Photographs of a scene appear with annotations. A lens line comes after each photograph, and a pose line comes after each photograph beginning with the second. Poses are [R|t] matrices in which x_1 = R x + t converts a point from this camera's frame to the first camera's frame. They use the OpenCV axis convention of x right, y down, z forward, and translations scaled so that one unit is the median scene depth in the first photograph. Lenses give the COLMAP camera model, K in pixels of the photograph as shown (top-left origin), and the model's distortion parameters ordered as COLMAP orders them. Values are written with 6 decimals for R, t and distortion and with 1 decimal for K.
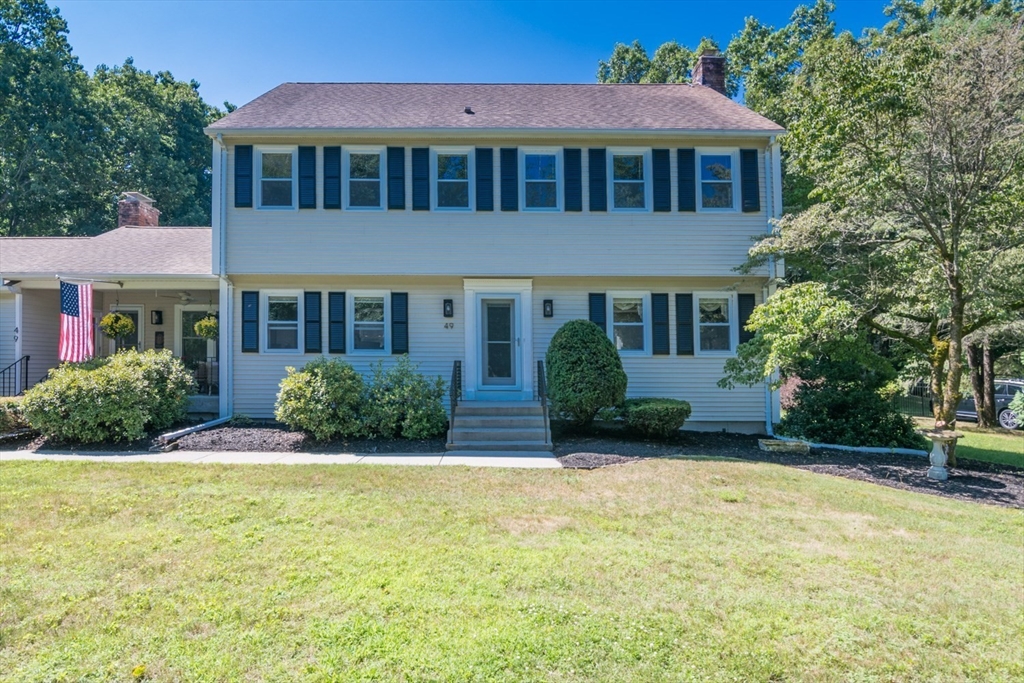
lens RADIAL K [[556.5, 0, 512.0], [0, 556.5, 341.5], [0, 0, 1]] dist [0.000221, -0.000258]
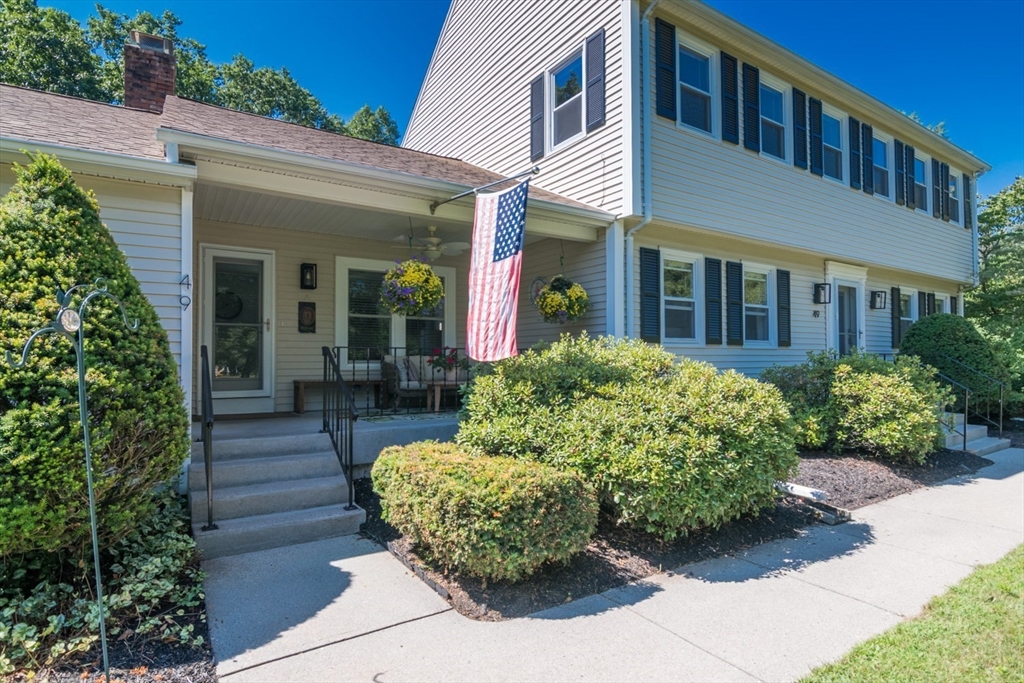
lens RADIAL K [[527.1, 0, 512.0], [0, 527.1, 341.5], [0, 0, 1]] dist [0.001043, 0.000076]
pose [[0.841712, 0.011601, 0.539803, -0.949531], [-0.018410, 0.999804, 0.007219, 0.017824], [-0.539613, -0.016014, 0.841761, 0.561172]]
